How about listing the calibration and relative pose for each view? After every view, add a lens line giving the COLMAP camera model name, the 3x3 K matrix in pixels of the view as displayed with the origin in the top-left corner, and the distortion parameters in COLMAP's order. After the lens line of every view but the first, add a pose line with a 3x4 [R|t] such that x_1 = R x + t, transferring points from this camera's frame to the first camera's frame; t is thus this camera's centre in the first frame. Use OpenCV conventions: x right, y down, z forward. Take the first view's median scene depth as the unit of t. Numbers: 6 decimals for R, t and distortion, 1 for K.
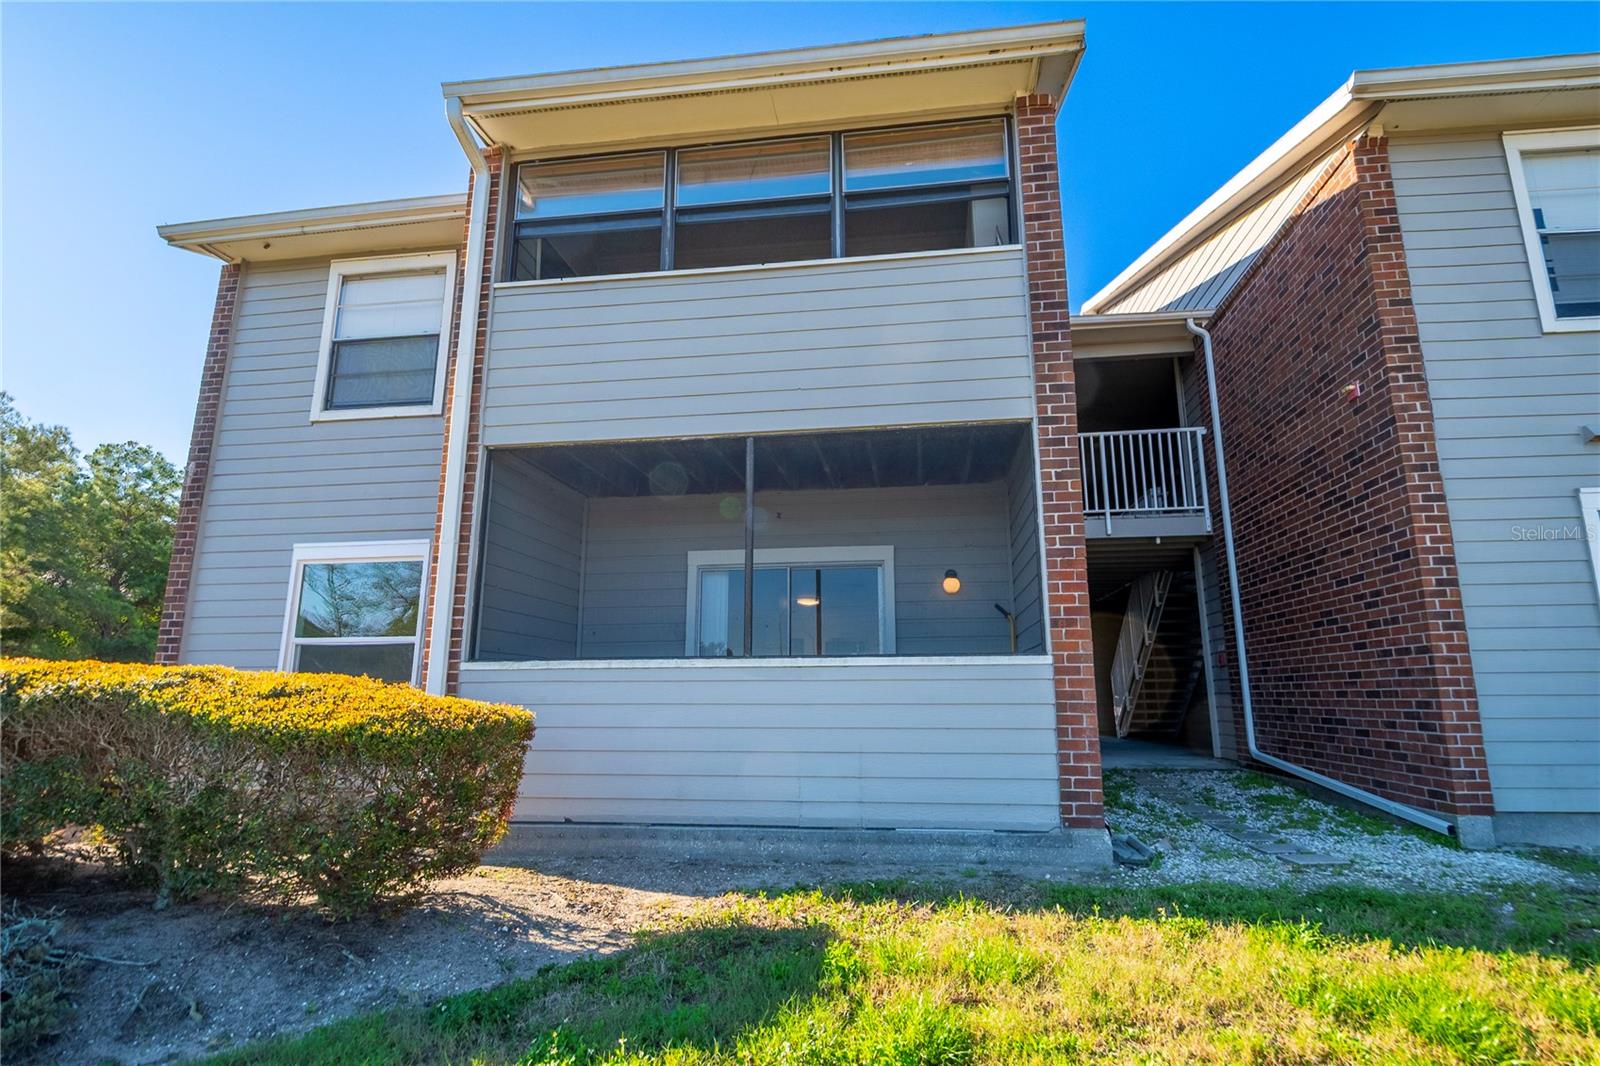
lens RADIAL K [[709.9, 0, 905.7], [0, 709.9, 558.6], [0, 0, 1]] dist [-0.009085, -0.004057]
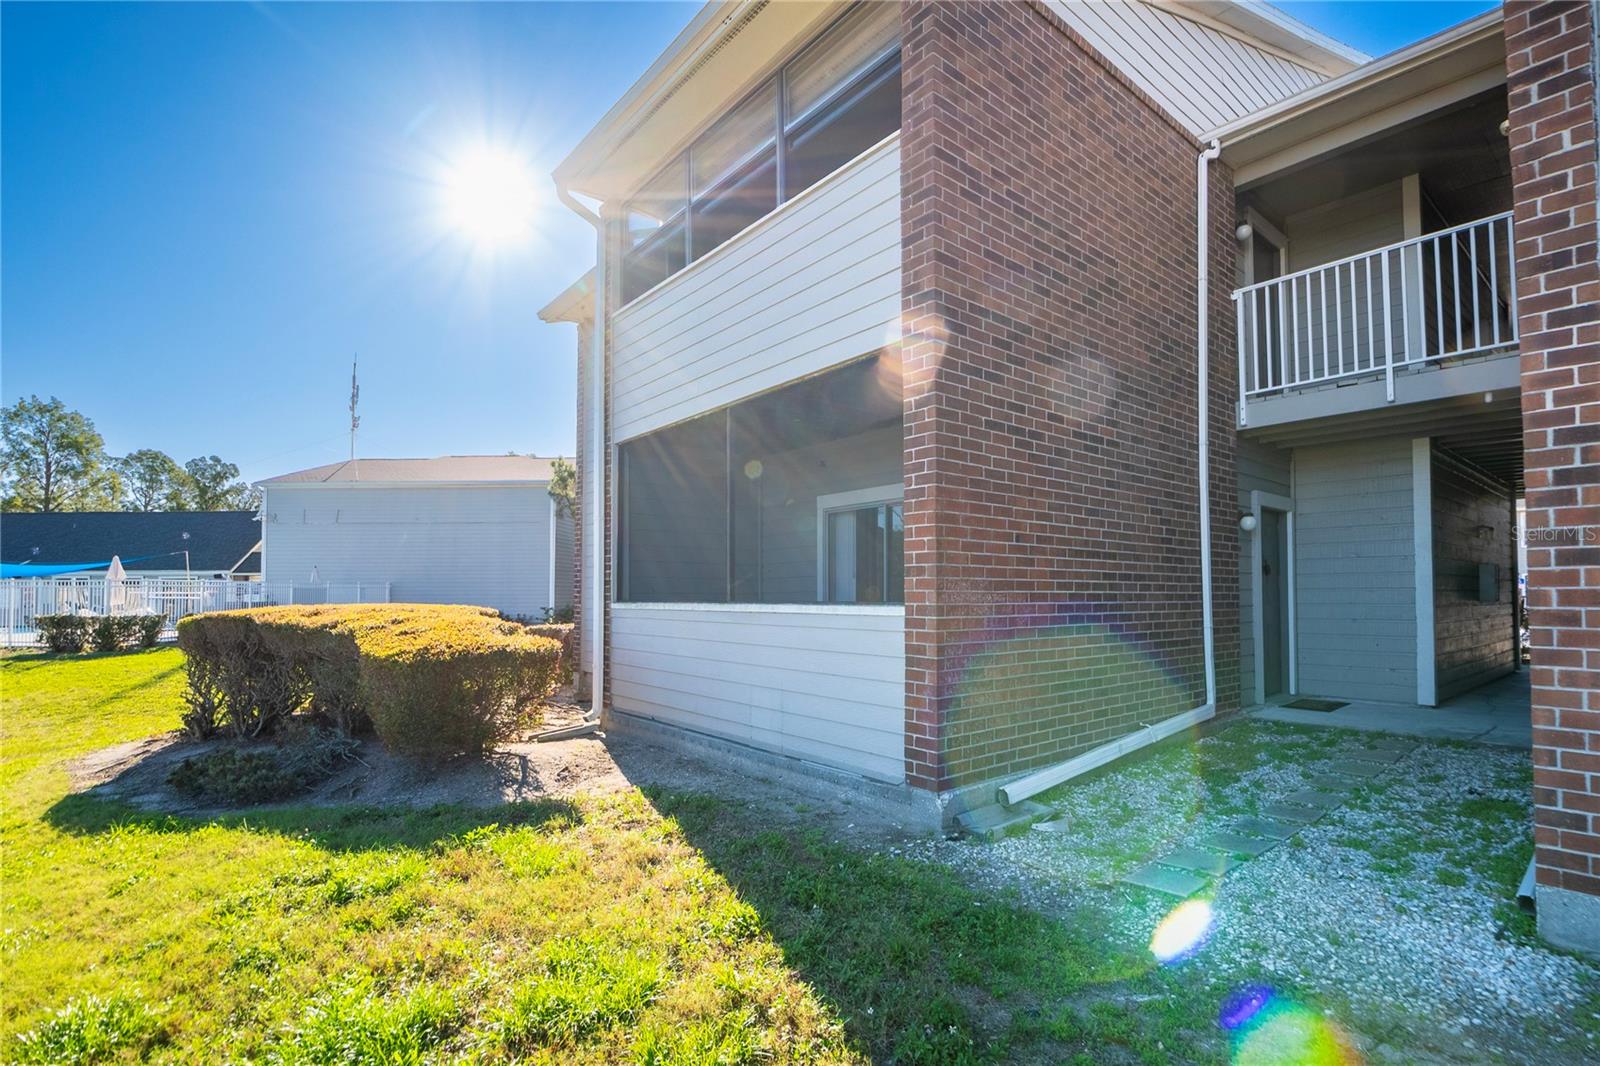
lens RADIAL K [[709.9, 0, 743.0], [0, 709.9, 590.3], [0, 0, 1]] dist [-0.009085, -0.004057]
pose [[0.744152, -0.010779, -0.667923, 0.669343], [0.118760, 0.986076, 0.116401, -0.018136], [0.657369, -0.165943, 0.735071, 0.180225]]
